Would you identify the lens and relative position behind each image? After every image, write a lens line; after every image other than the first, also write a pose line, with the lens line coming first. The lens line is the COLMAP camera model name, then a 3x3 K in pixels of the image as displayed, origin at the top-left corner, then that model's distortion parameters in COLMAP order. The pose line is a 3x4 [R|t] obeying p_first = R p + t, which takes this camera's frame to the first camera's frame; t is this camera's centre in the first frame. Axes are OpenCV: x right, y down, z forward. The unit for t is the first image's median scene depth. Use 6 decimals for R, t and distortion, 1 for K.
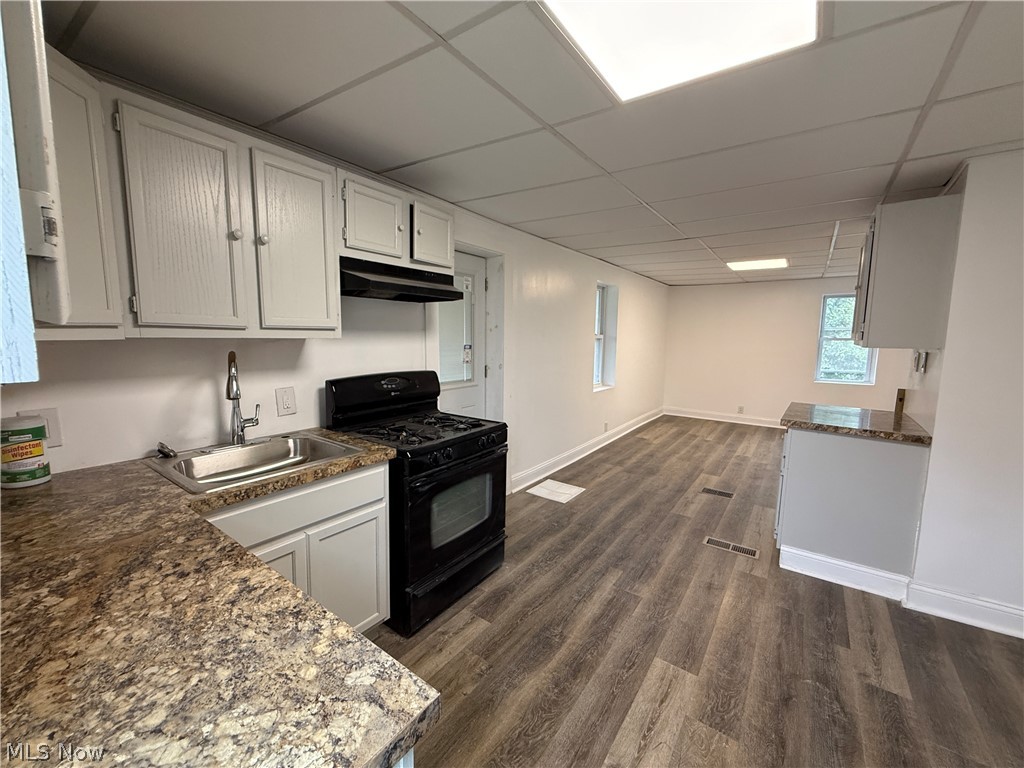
lens RADIAL K [[415.5, 0, 511.8], [0, 415.5, 382.1], [0, 0, 1]] dist [-0.000394, 0.000405]
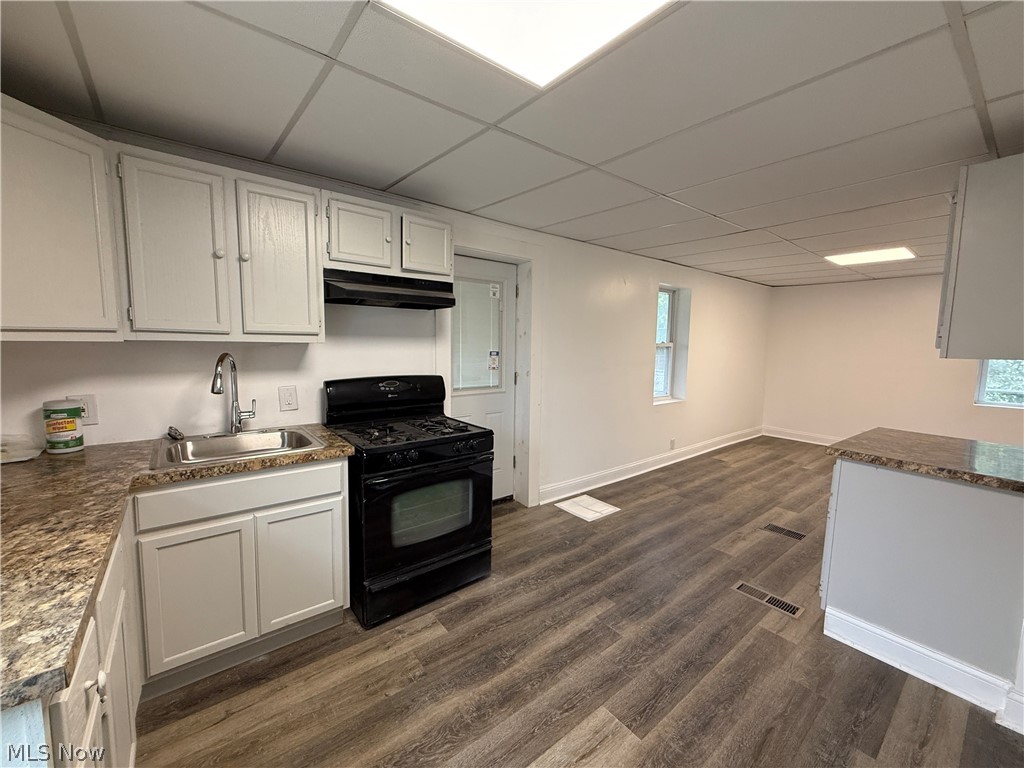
lens RADIAL K [[415.5, 0, 511.4], [0, 415.5, 381.9], [0, 0, 1]] dist [-0.000394, 0.000405]
pose [[0.960717, 0.028746, -0.276037, 0.350284], [-0.034748, 0.999254, -0.016875, -0.000147], [0.275346, 0.025804, 0.960999, 0.078458]]
